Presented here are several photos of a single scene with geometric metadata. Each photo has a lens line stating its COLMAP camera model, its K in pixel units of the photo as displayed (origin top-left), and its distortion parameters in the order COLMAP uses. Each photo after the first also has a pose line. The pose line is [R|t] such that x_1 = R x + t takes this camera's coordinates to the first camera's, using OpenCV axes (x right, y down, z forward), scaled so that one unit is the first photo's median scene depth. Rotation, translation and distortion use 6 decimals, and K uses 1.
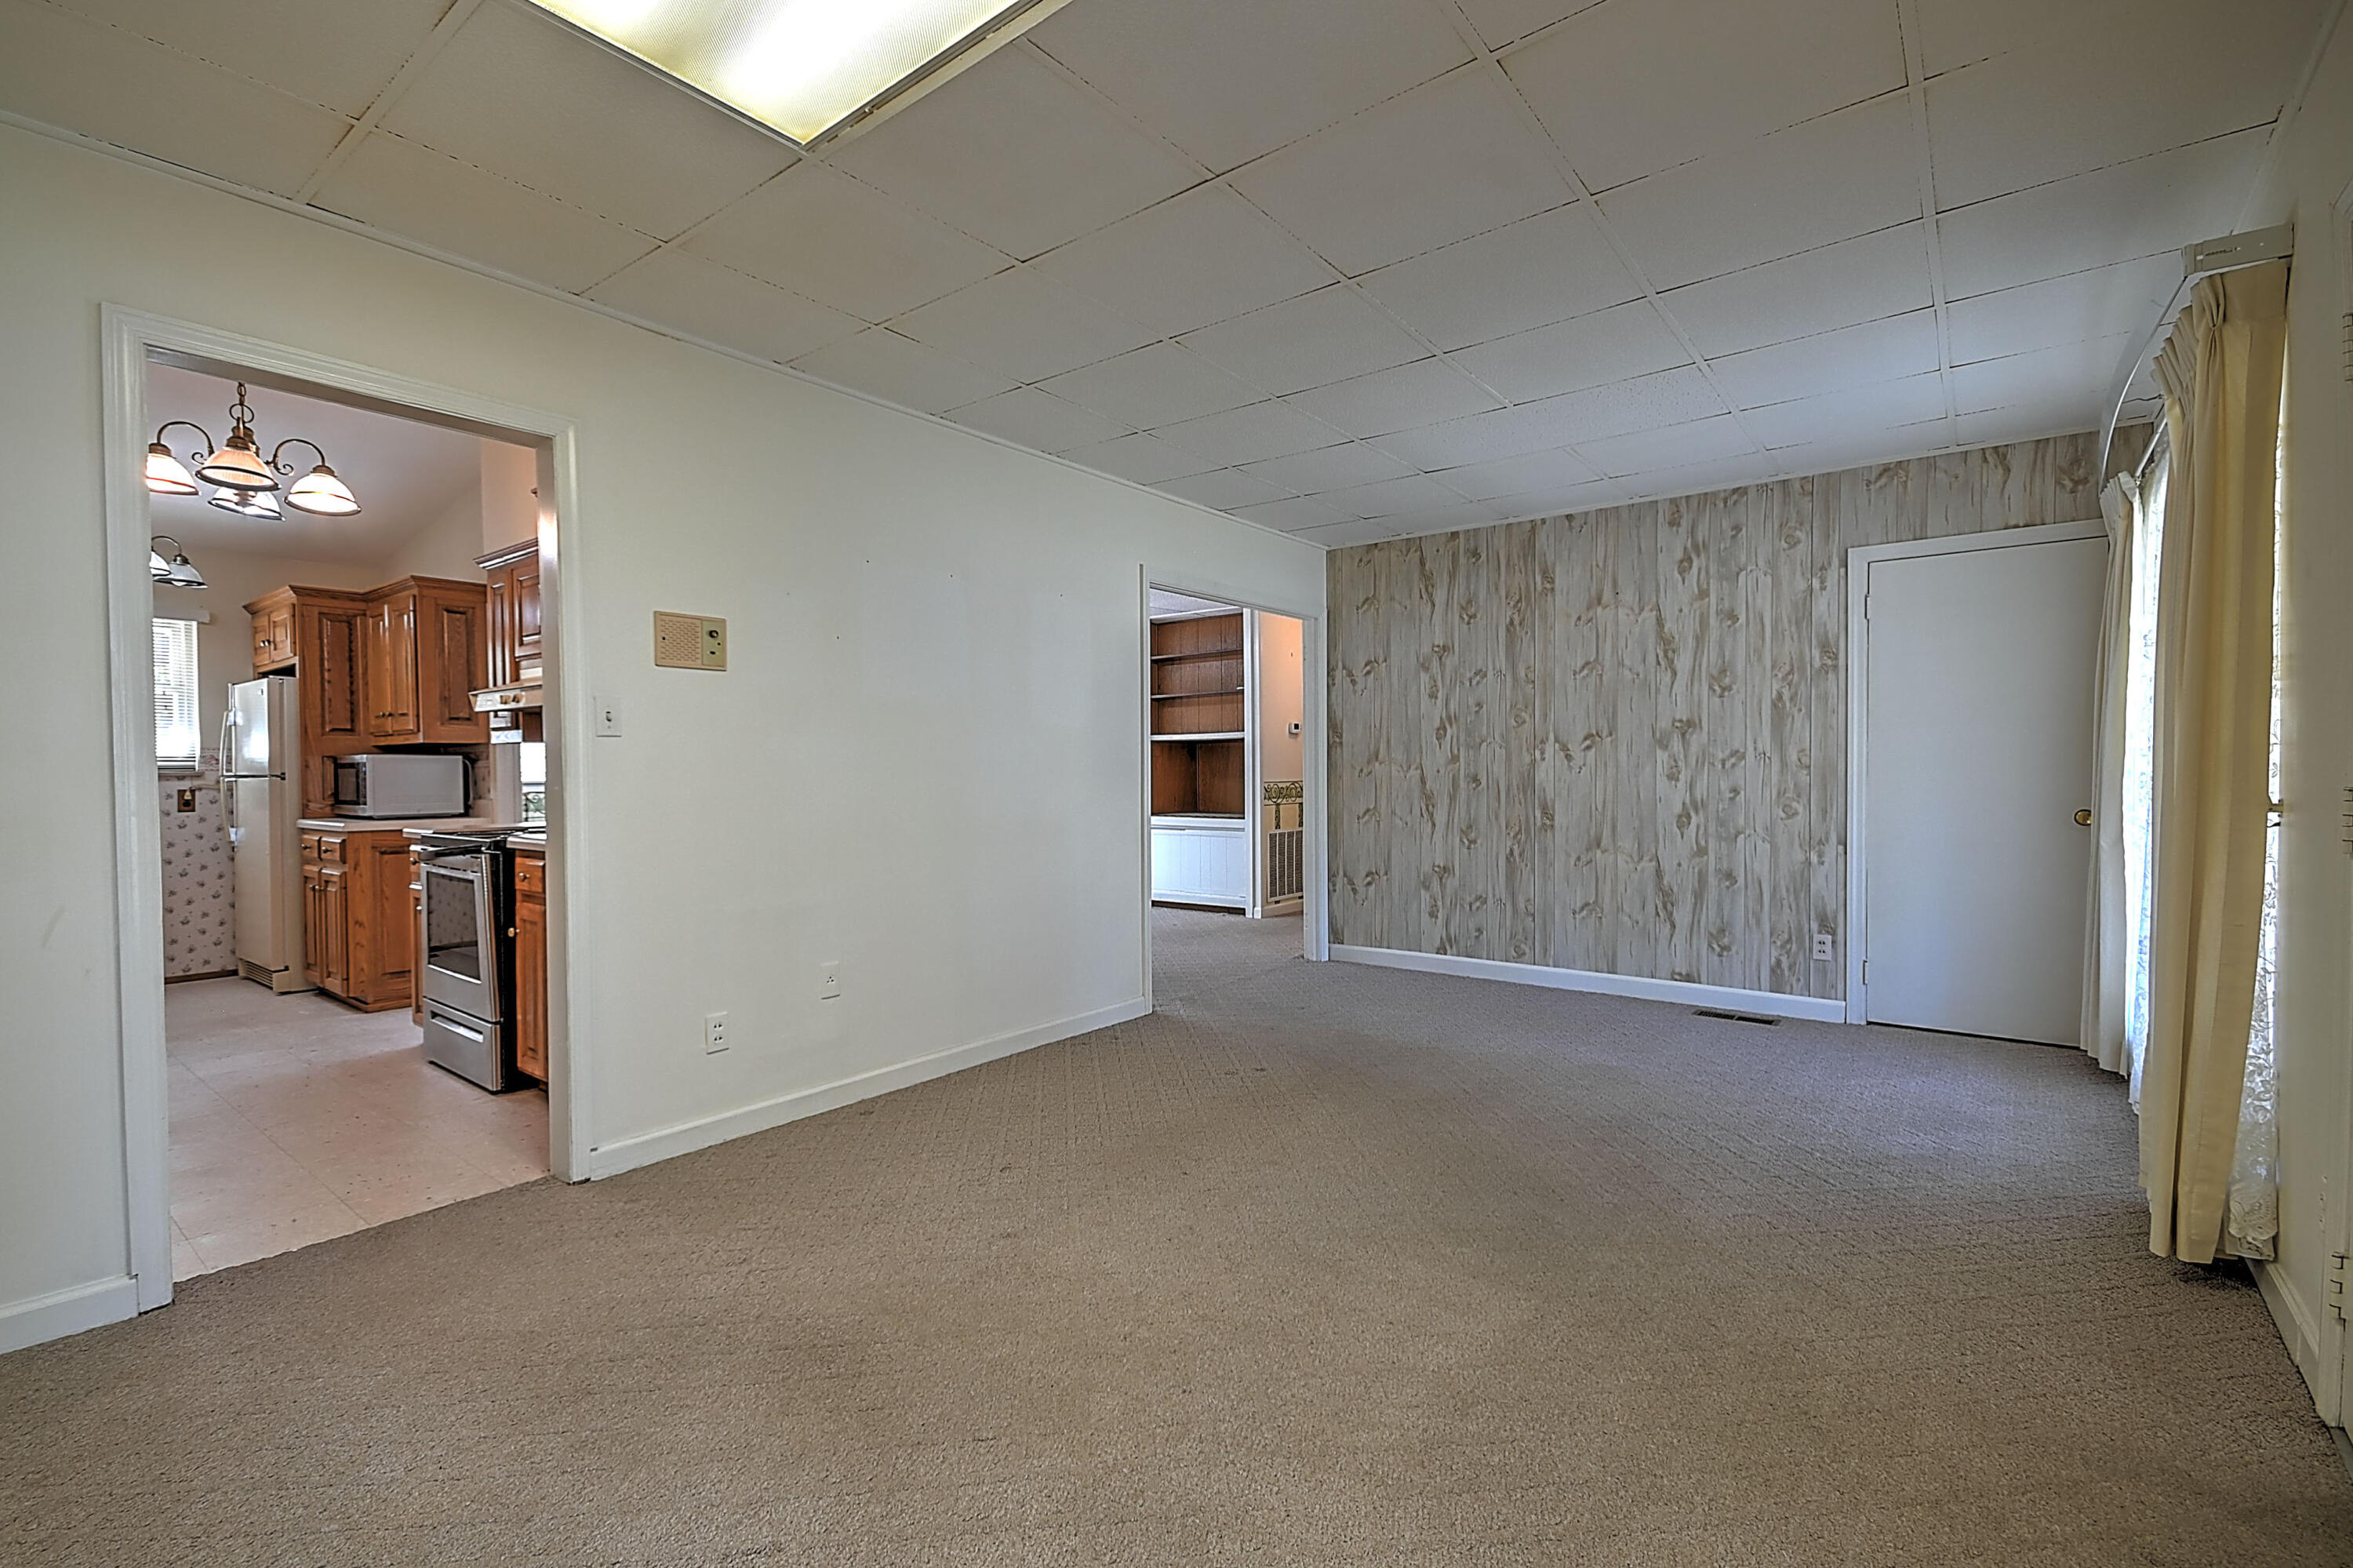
lens RADIAL K [[1025.3, 0, 1171.1], [0, 1025.3, 793.3], [0, 0, 1]] dist [0.010321, -0.004593]
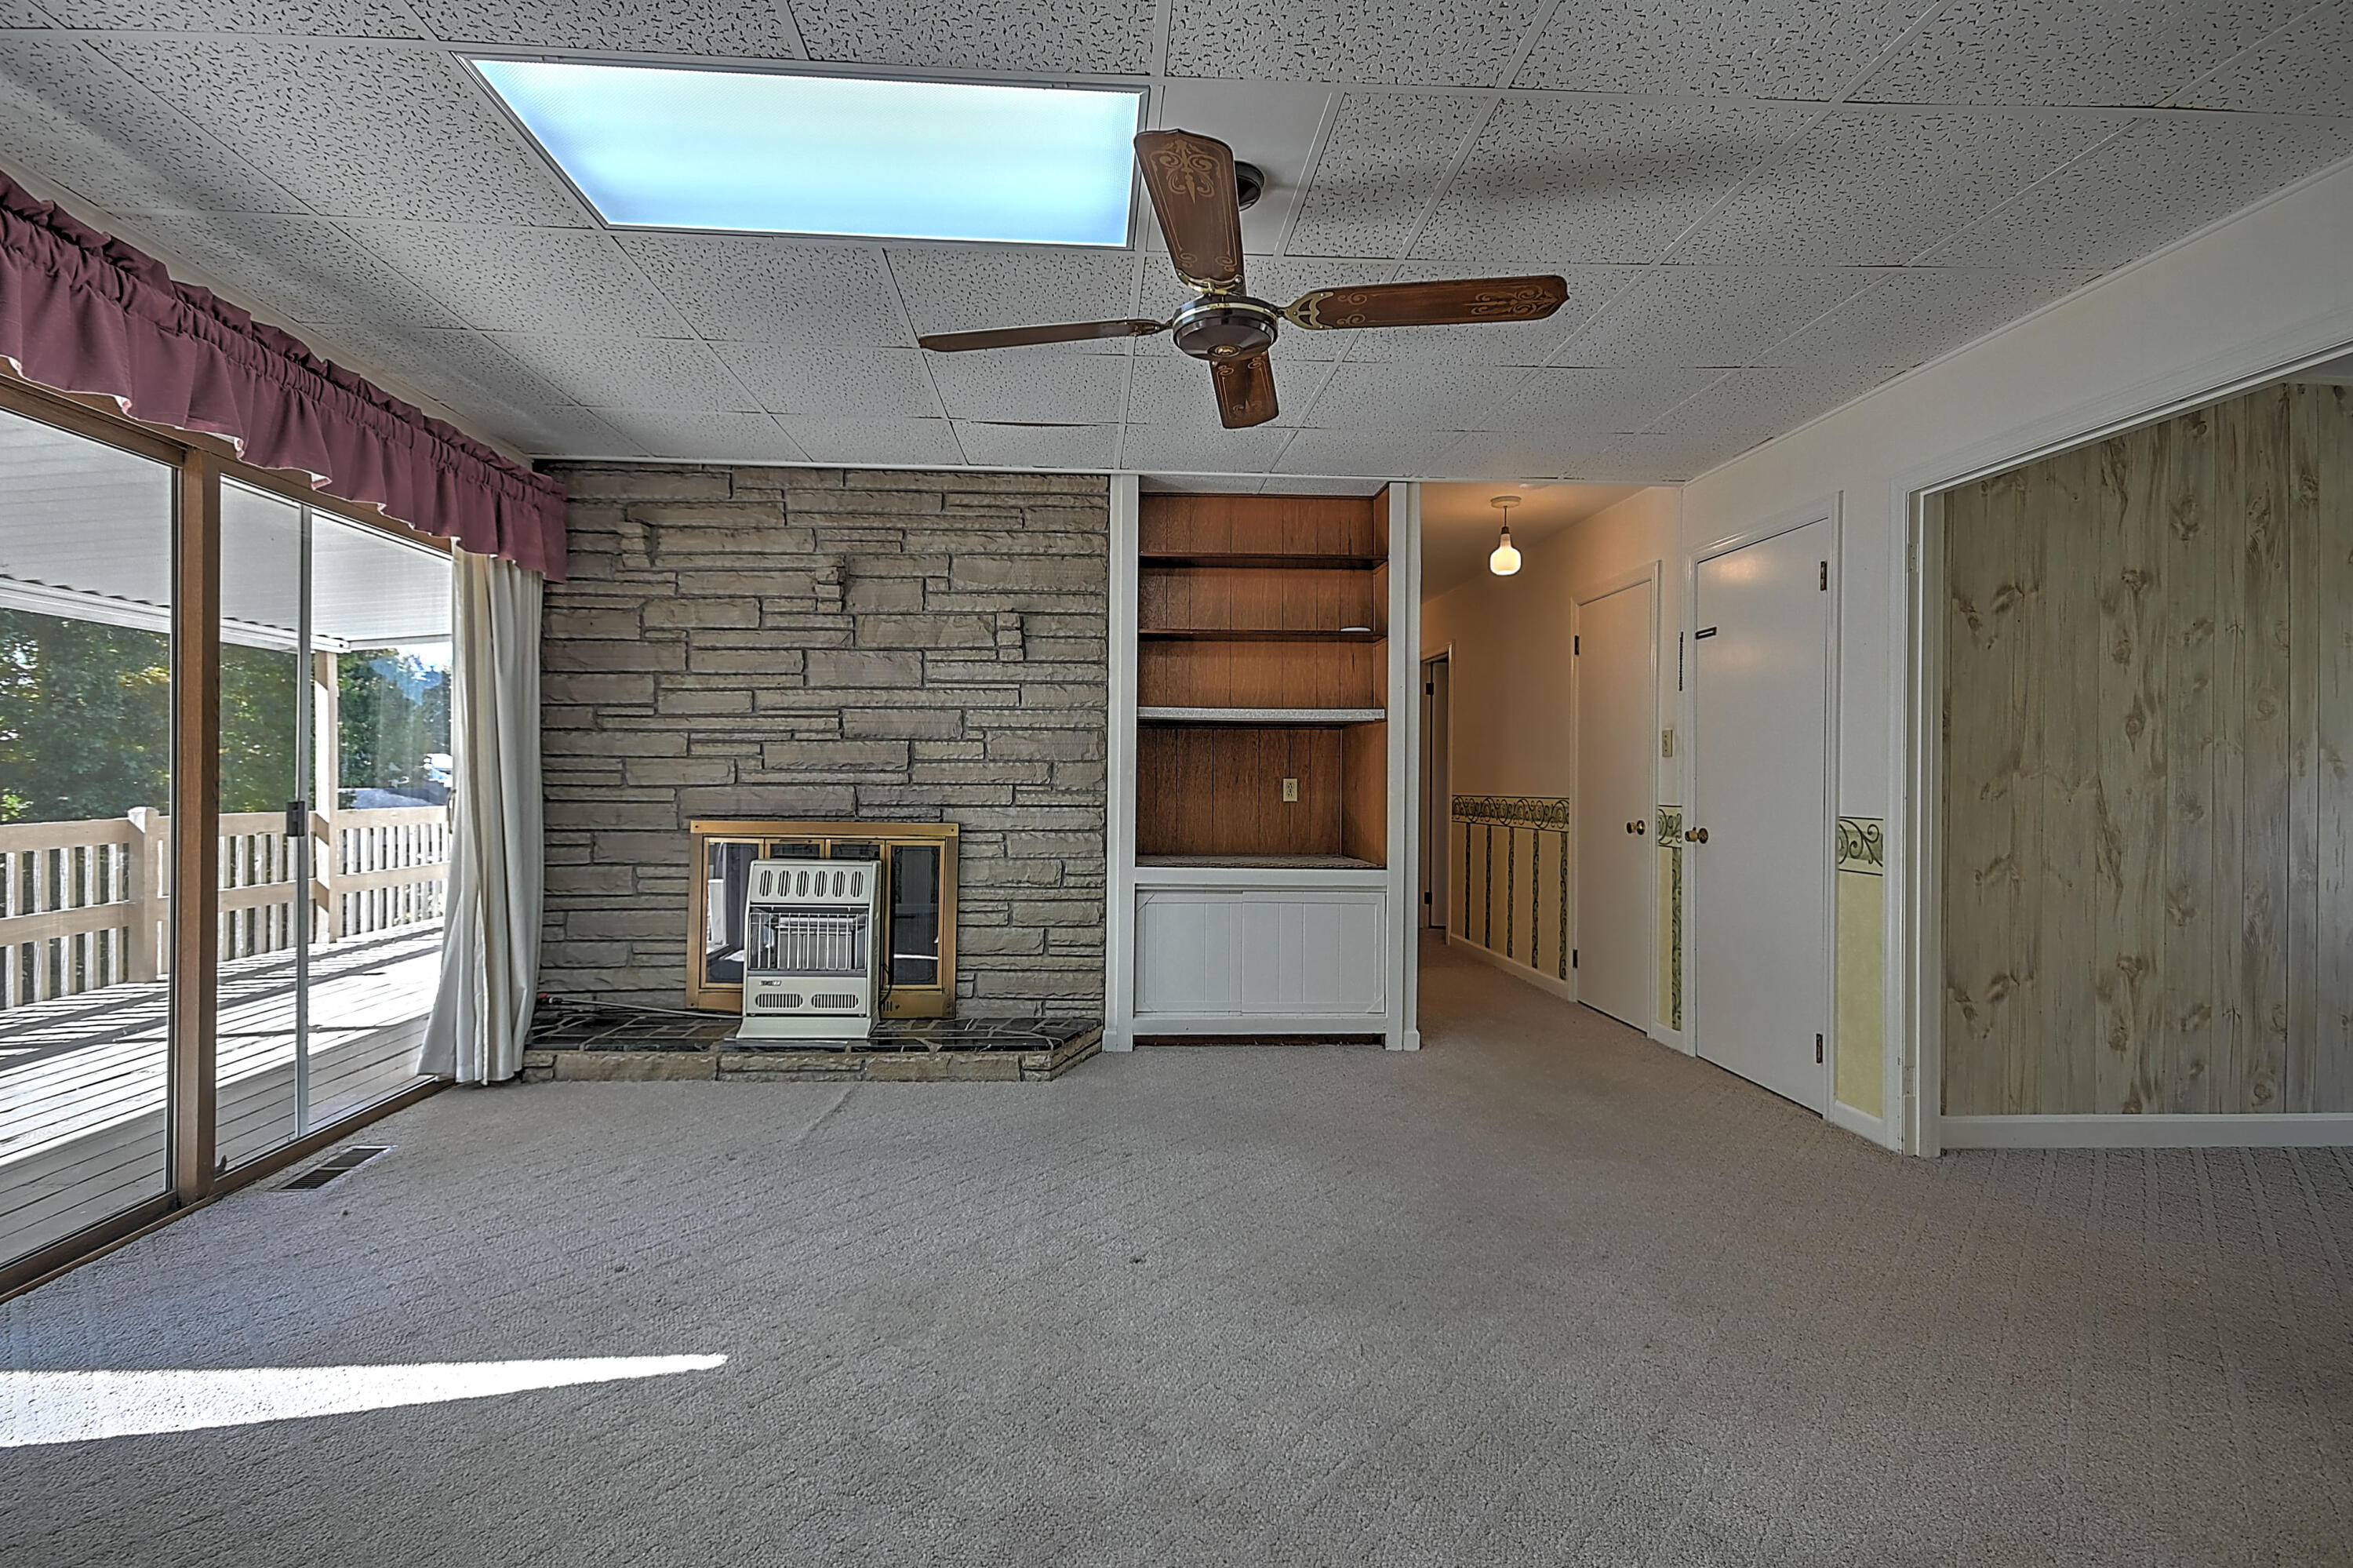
lens RADIAL K [[1025.3, 0, 1120.0], [0, 1025.3, 771.0], [0, 0, 1]] dist [0.010321, -0.004593]
pose [[0.756014, 0.017682, 0.654316, -0.572483], [-0.001752, 0.999686, -0.024991, -0.018284], [-0.654553, 0.017748, 0.755808, 0.994180]]
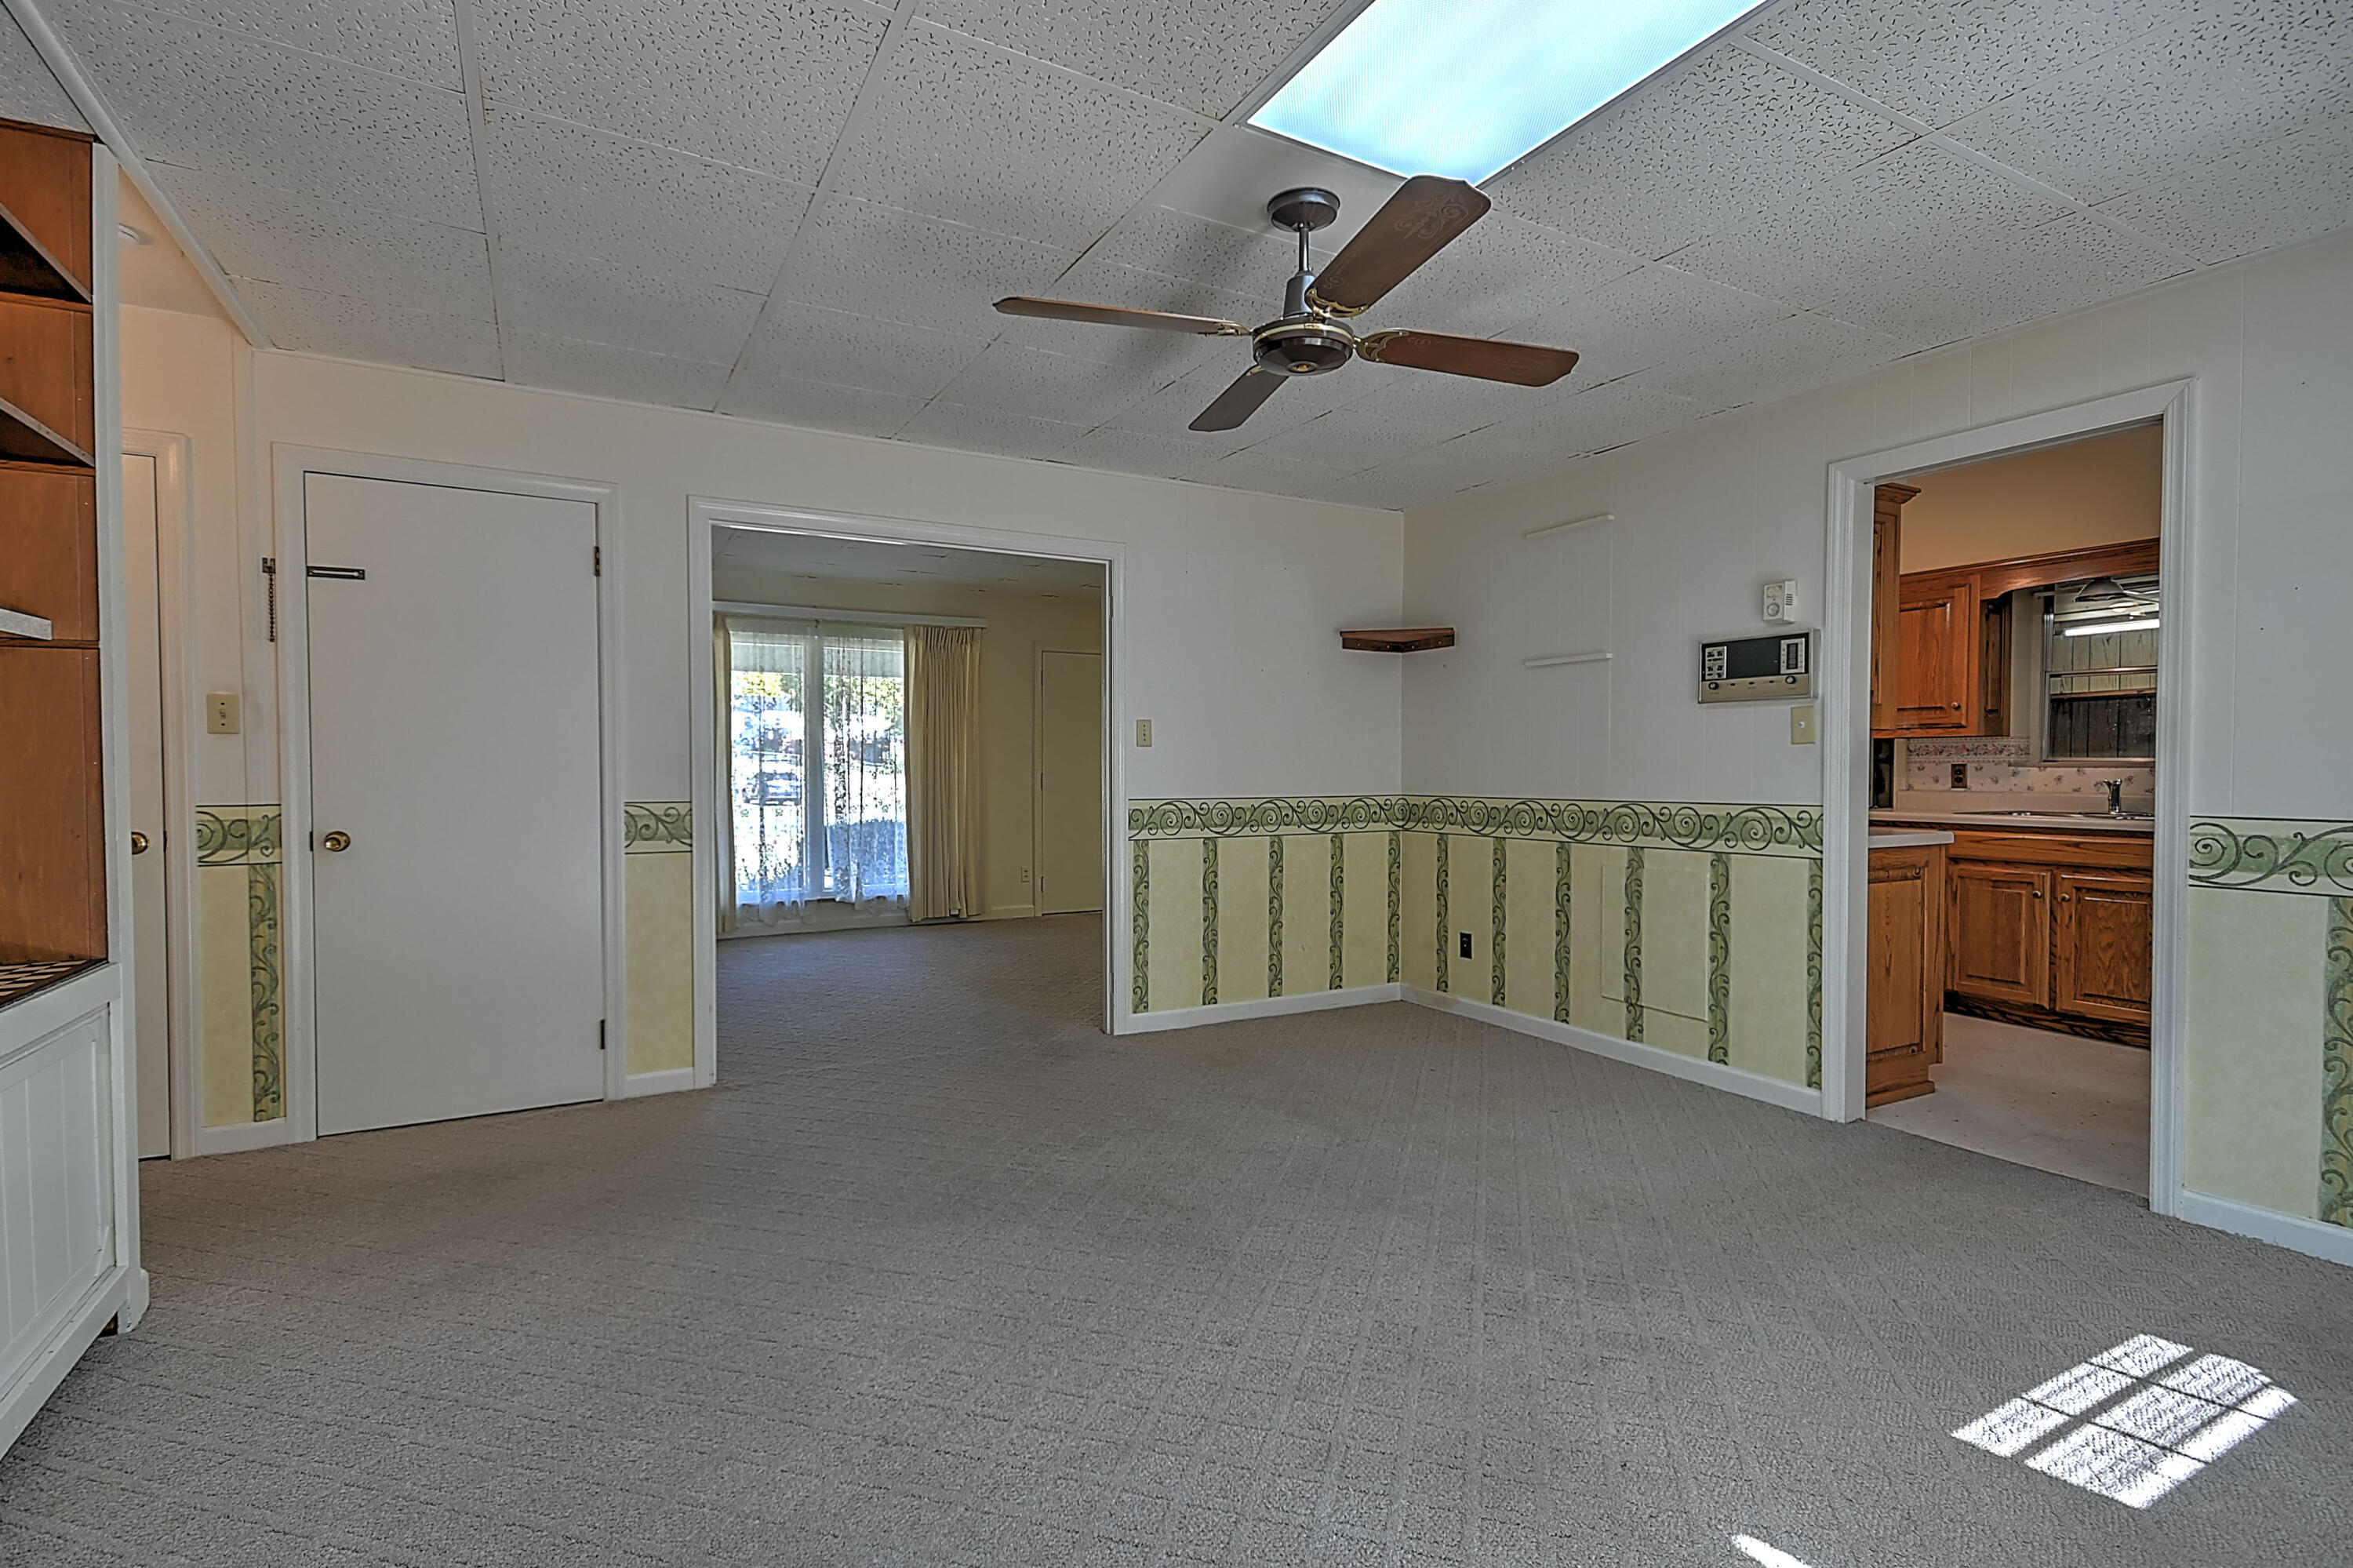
lens RADIAL K [[1094.4, 0, 1170.0], [0, 1094.4, 788.9], [0, 0, 1]] dist [0.019184, 0.000009]
pose [[-0.918217, -0.002402, 0.396071, -0.418277], [0.013911, 0.999169, 0.038309, -0.037025], [-0.395834, 0.040686, -0.917421, 1.679957]]
